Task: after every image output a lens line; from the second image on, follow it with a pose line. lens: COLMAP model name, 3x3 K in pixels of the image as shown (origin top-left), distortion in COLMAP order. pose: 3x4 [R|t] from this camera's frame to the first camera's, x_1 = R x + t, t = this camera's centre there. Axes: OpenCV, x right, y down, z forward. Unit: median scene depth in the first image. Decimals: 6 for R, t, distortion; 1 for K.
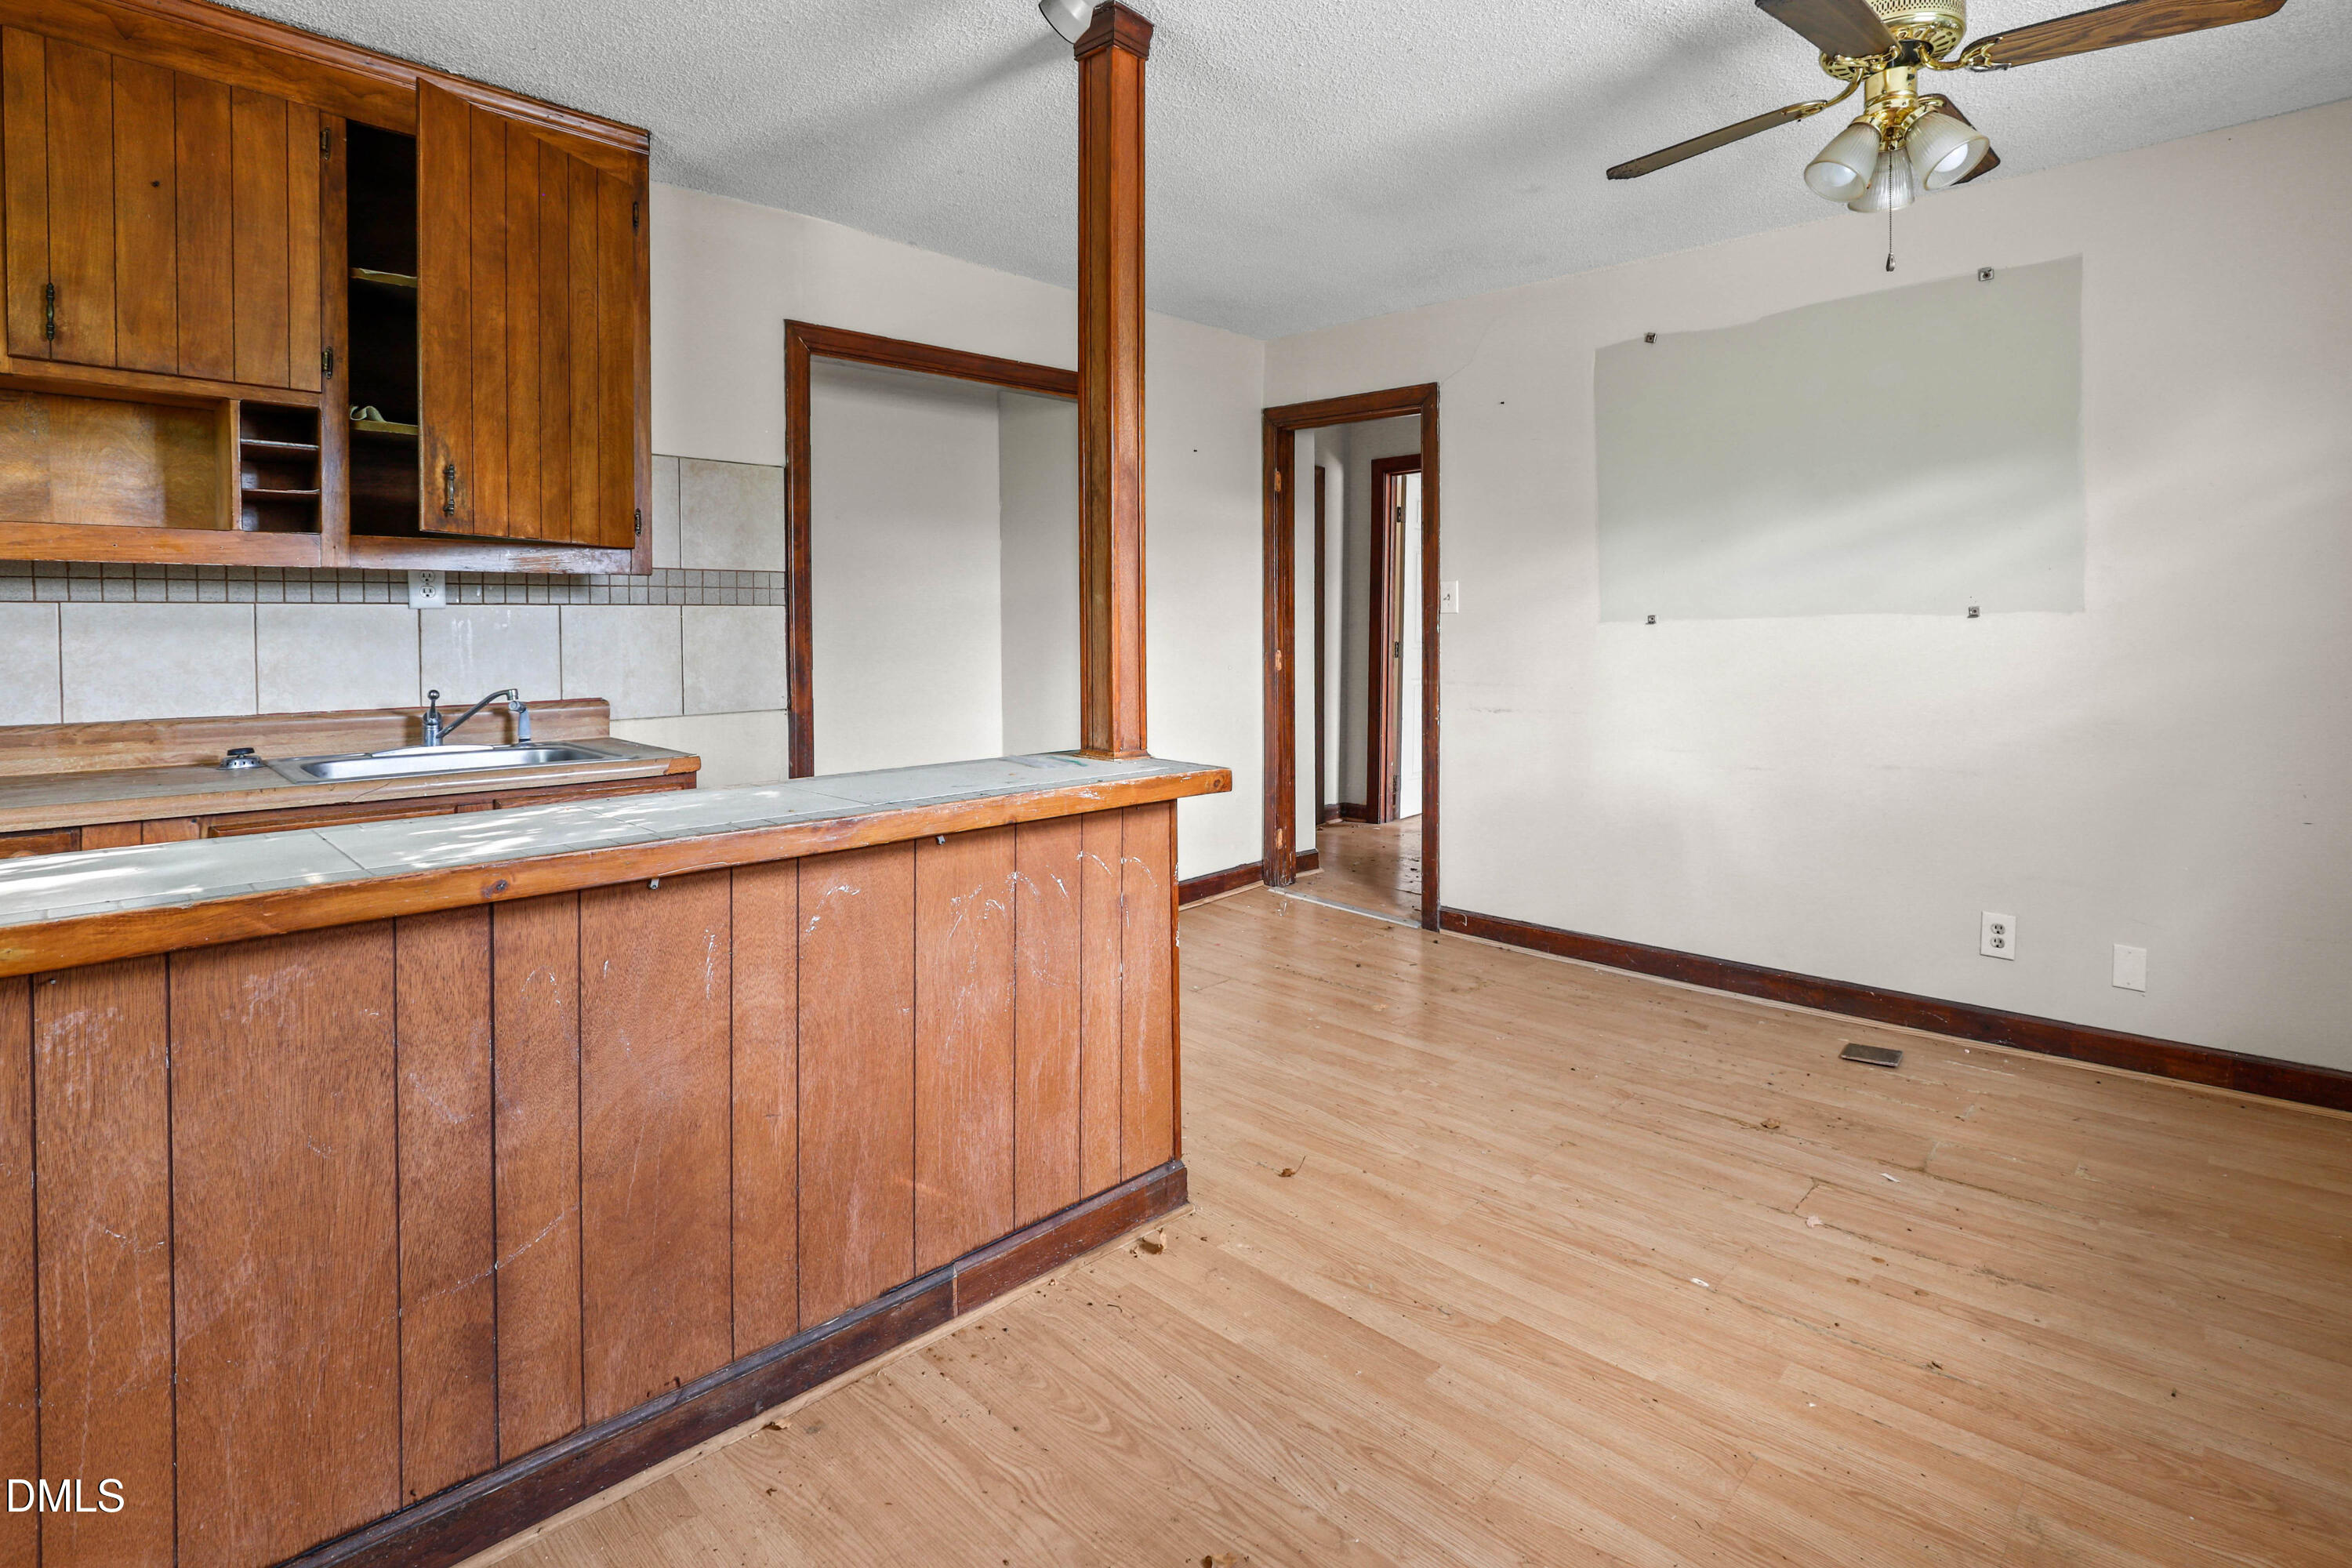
lens RADIAL K [[1133.0, 0, 1178.1], [0, 1133.0, 649.1], [0, 0, 1]] dist [0.000535, 0.000257]
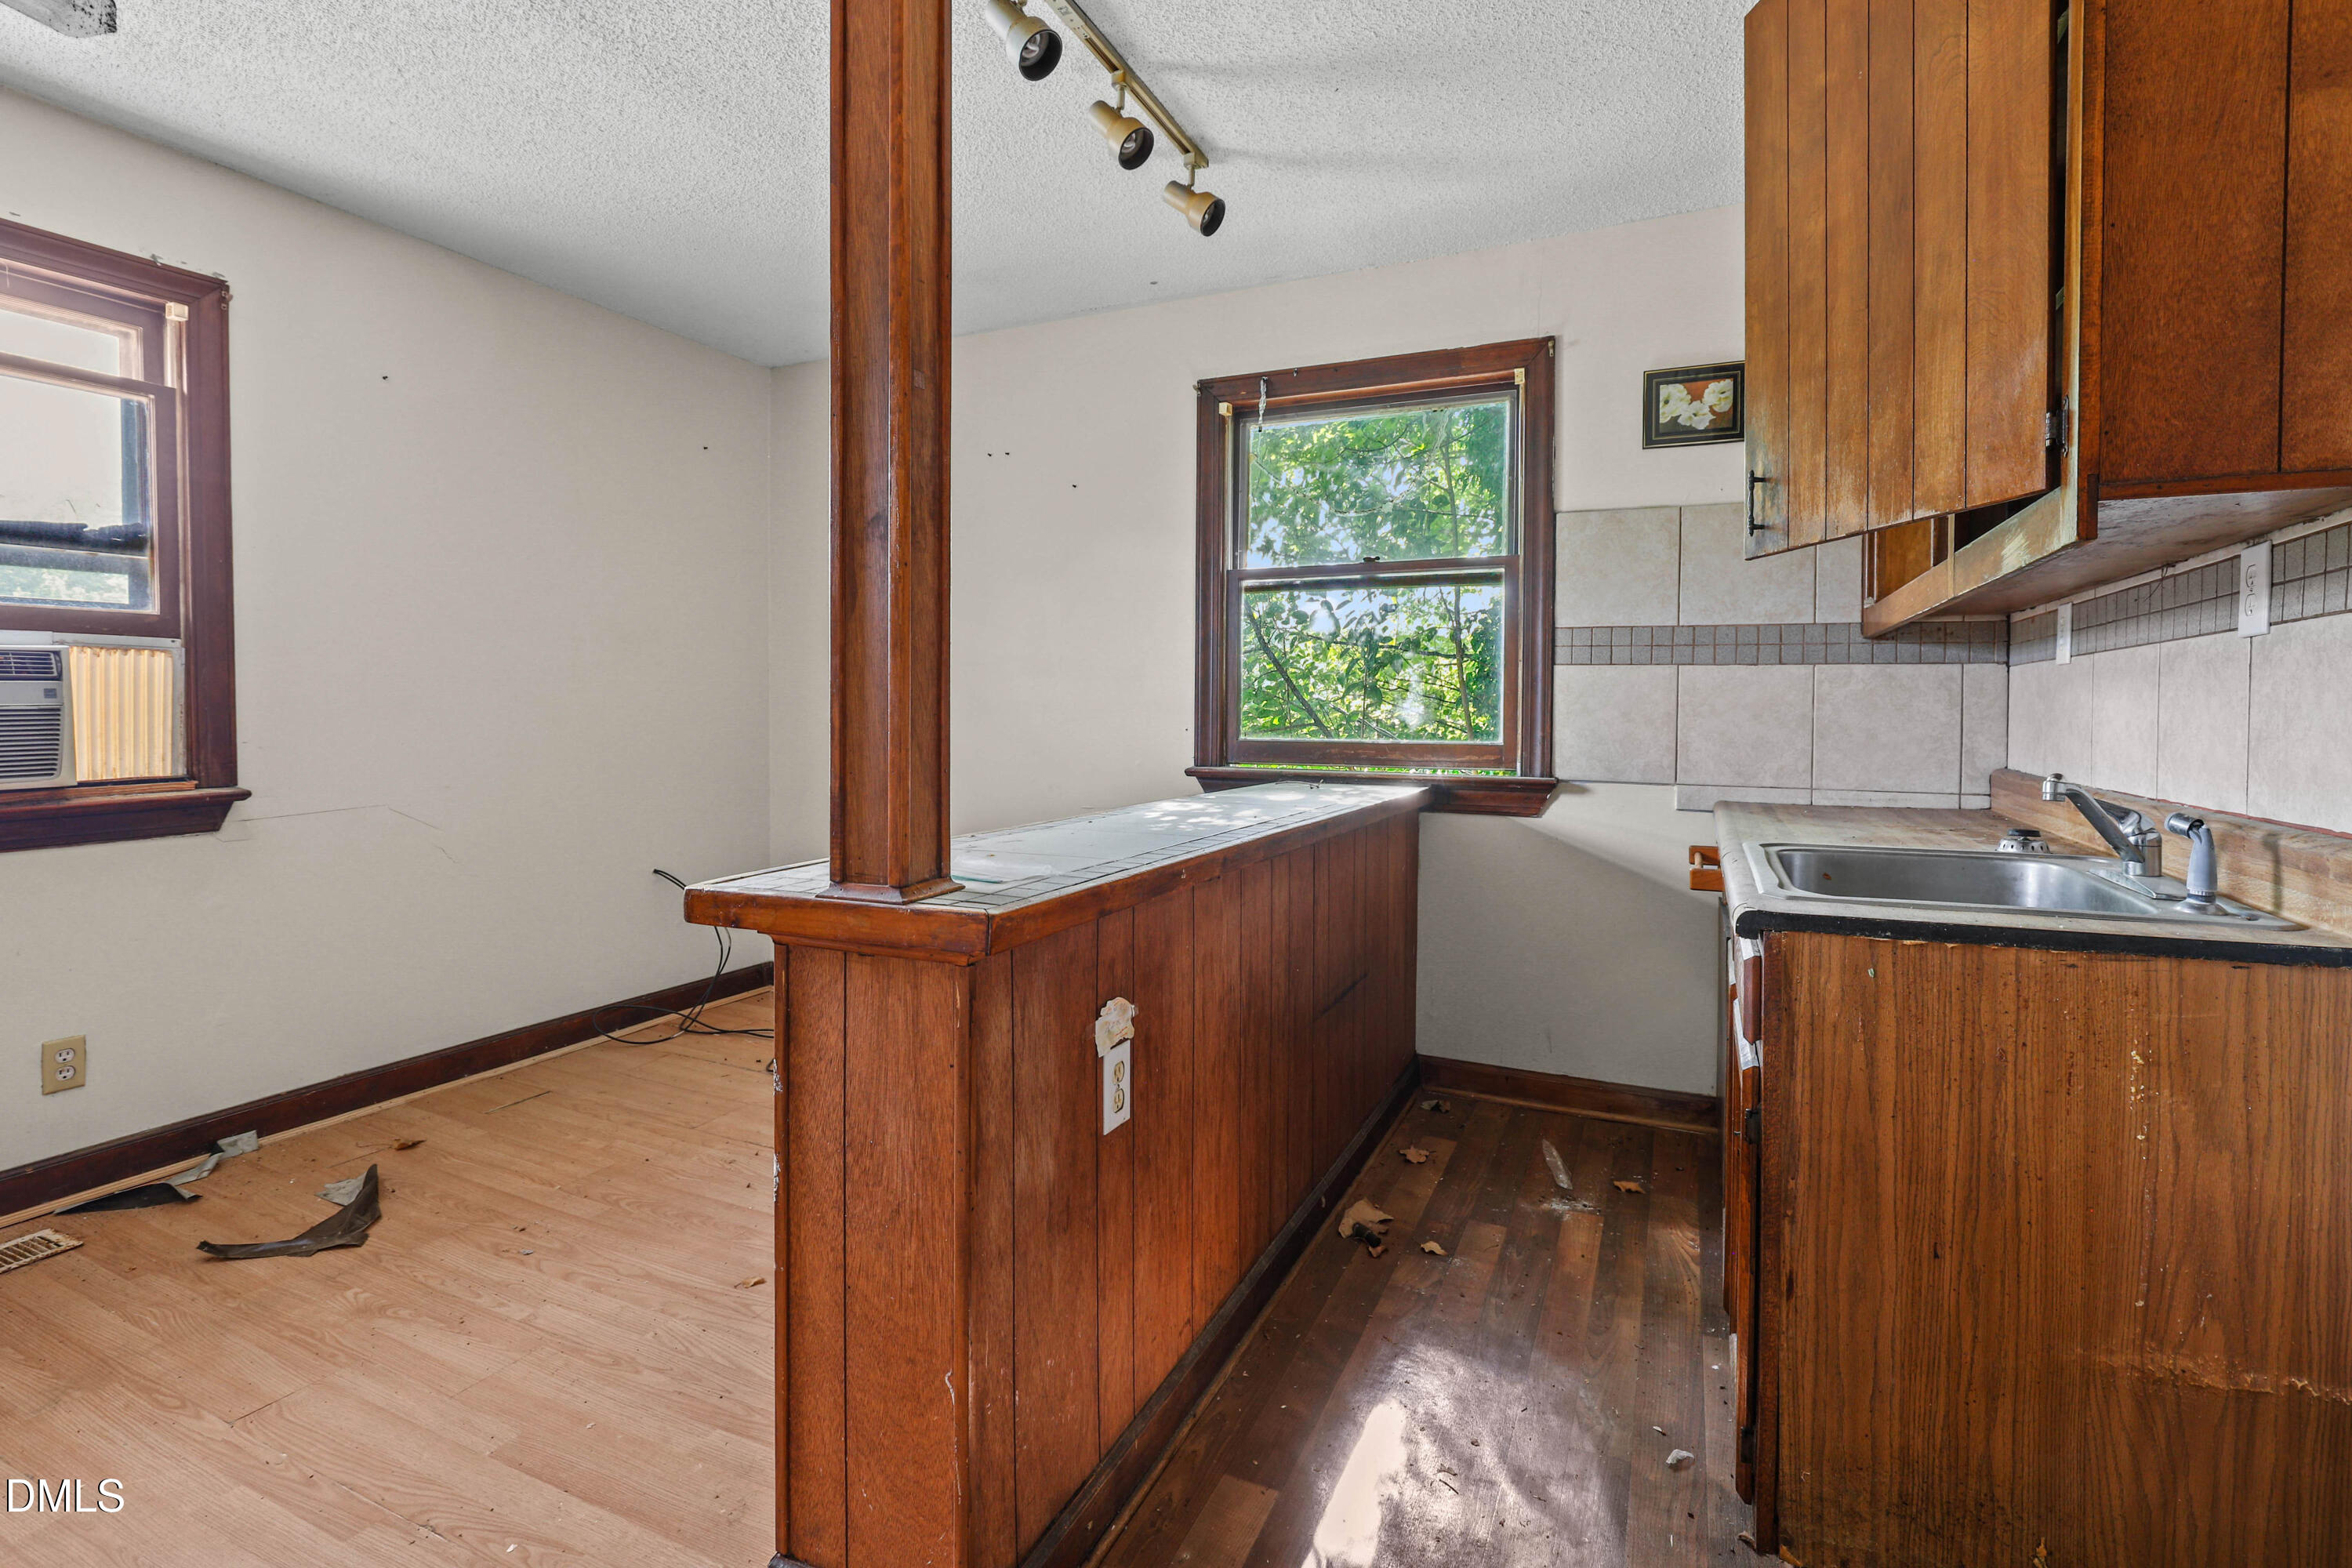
lens RADIAL K [[1107.7, 0, 1176.5], [0, 1107.7, 719.1], [0, 0, 1]] dist [-0.004527, 0.000218]
pose [[-0.942073, 0.004204, -0.335382, -0.002355], [-0.006988, 0.999458, 0.032157, -0.011410], [0.335335, 0.032638, -0.941533, 1.724469]]
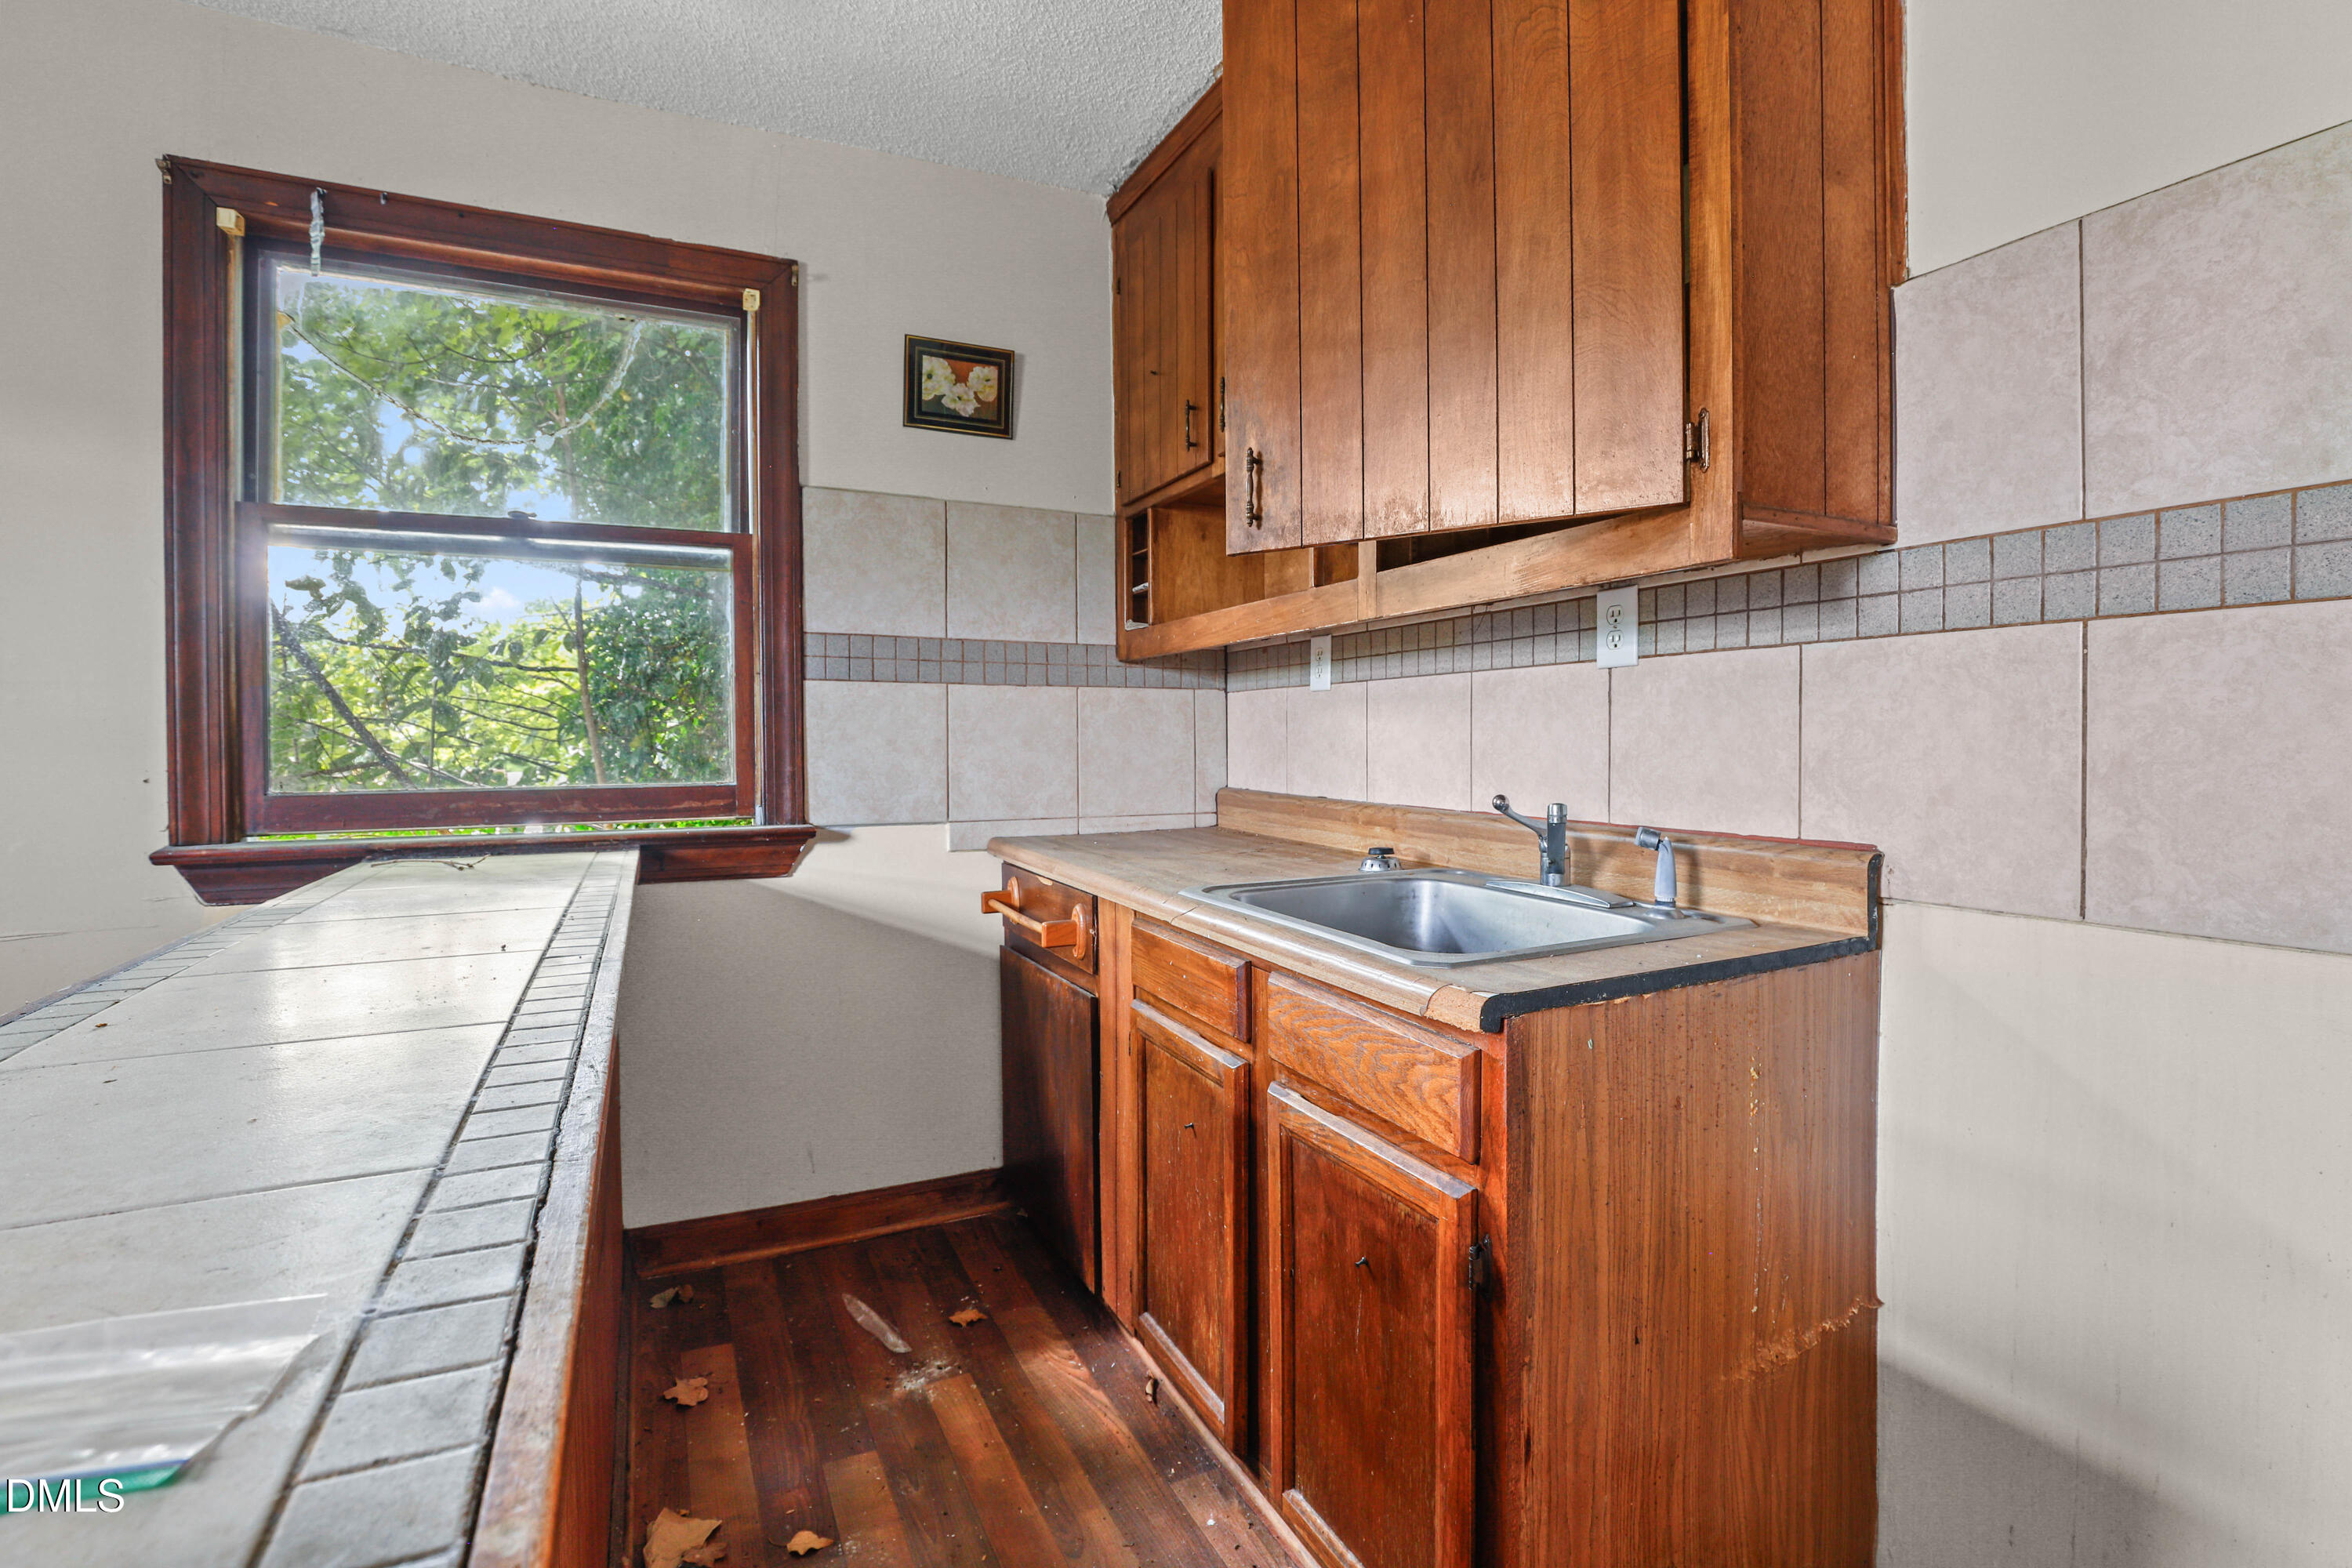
lens RADIAL K [[1093.3, 0, 1187.3], [0, 1093.3, 747.4], [0, 0, 1]] dist [-0.030644, 0.000743]
pose [[-0.327485, 0.019686, -0.944651, -0.027550], [-0.013569, 0.999582, 0.025534, -0.004066], [0.944759, 0.021180, -0.327081, 1.266378]]
